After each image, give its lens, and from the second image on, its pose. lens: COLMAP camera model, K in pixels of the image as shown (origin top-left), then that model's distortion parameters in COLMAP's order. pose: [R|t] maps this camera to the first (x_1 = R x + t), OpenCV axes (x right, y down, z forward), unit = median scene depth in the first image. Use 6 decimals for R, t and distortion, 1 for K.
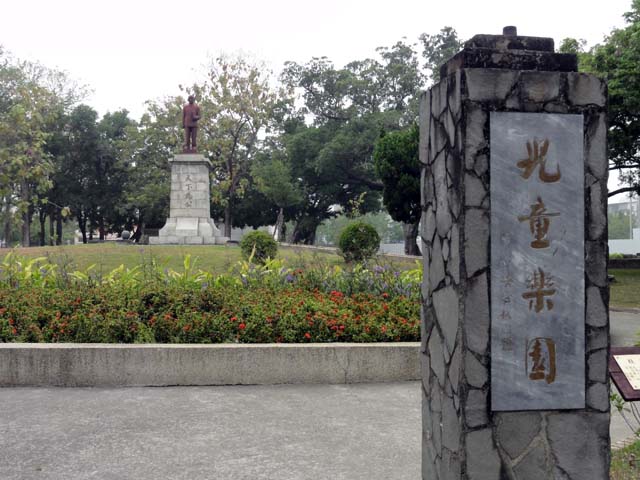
lens RADIAL K [[694.4, 0, 318.6], [0, 694.4, 239.3], [0, 0, 1]] dist [-0.049629, 0.000000]
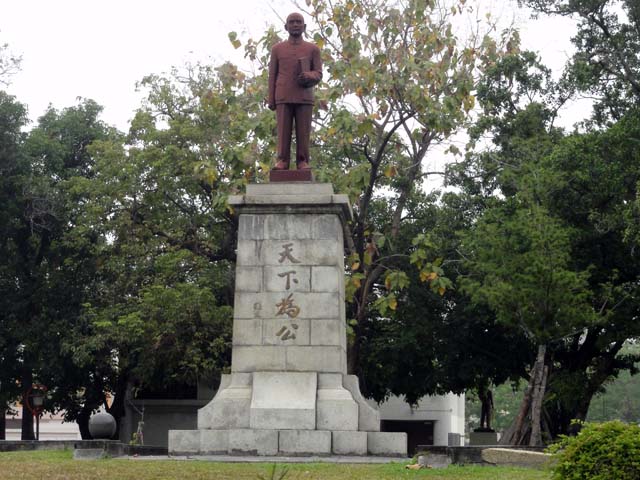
lens RADIAL K [[1578.1, 0, 320.5], [0, 1578.1, 240.3], [0, 0, 1]] dist [-0.016094, 0.000000]
pose [[0.992683, -0.006366, -0.120579, -0.040522], [-0.007522, 0.993410, -0.114371, -0.004057], [0.120512, 0.114441, 0.986093, 0.127094]]
